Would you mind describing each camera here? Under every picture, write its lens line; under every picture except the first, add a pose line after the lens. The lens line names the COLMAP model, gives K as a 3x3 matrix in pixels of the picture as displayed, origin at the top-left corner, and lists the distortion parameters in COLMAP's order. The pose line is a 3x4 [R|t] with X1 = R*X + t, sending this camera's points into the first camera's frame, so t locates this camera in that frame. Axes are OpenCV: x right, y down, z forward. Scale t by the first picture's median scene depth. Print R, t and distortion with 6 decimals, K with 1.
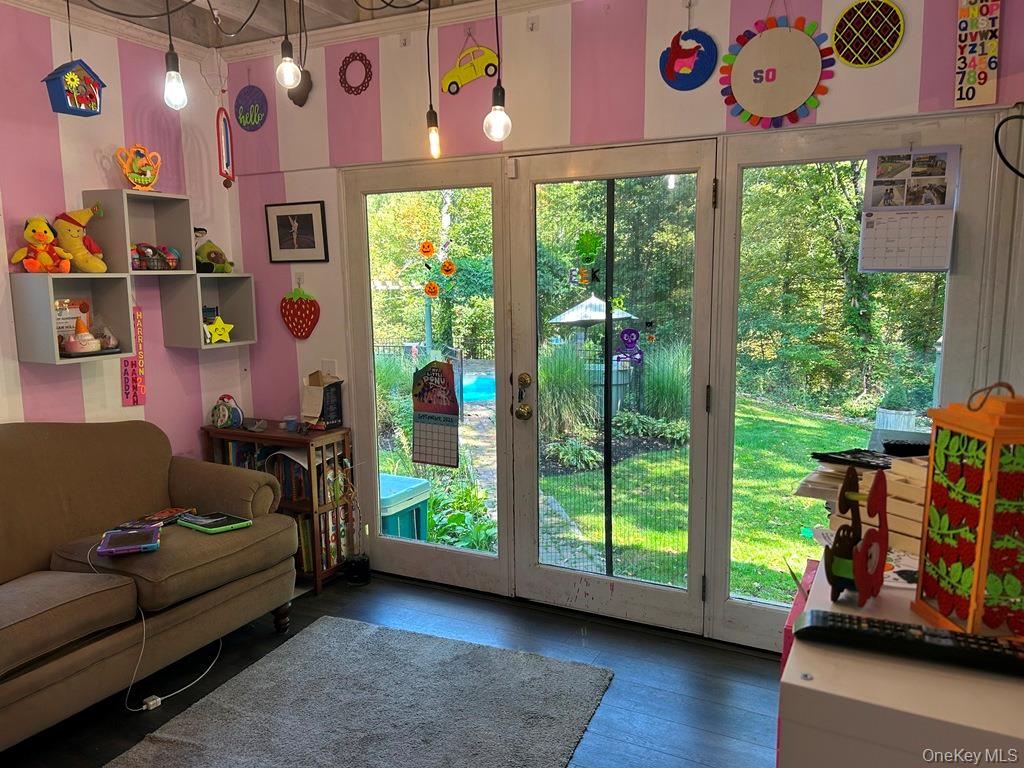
lens RADIAL K [[771.8, 0, 512.7], [0, 771.8, 385.9], [0, 0, 1]] dist [0.009672, -0.016043]
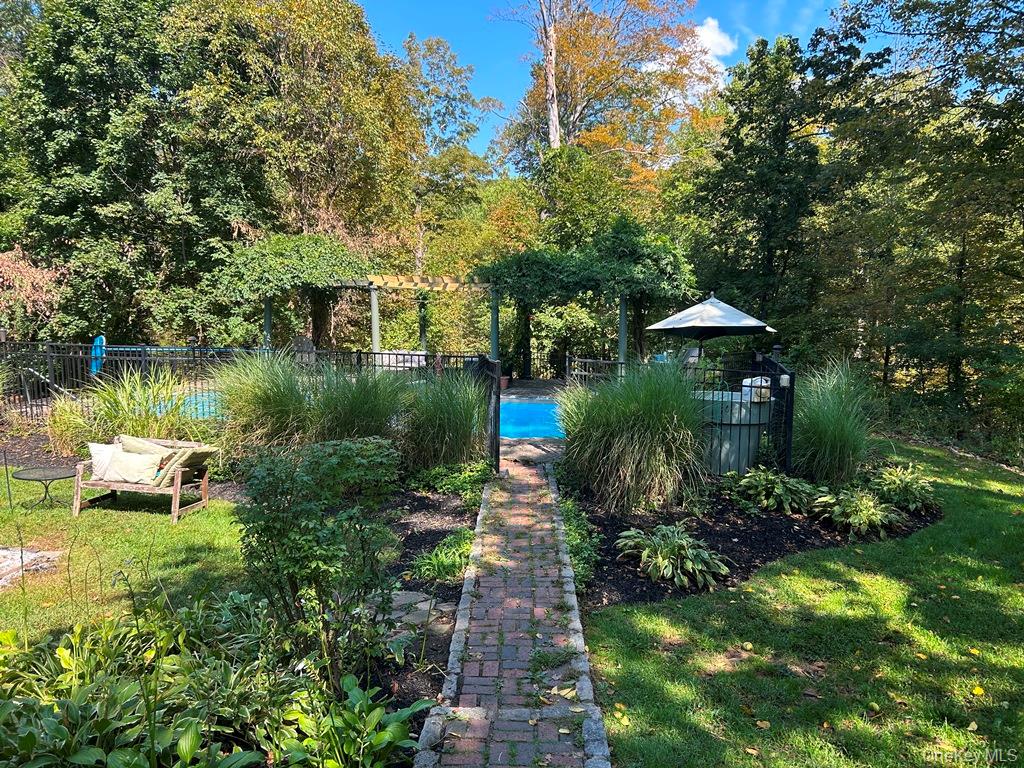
lens RADIAL K [[771.8, 0, 512.1], [0, 771.8, 382.2], [0, 0, 1]] dist [0.009672, -0.016043]
pose [[0.988824, 0.037179, -0.144378, 0.027806], [-0.042179, 0.998606, -0.031728, -0.006573], [0.142997, 0.037463, 0.989014, 0.278083]]
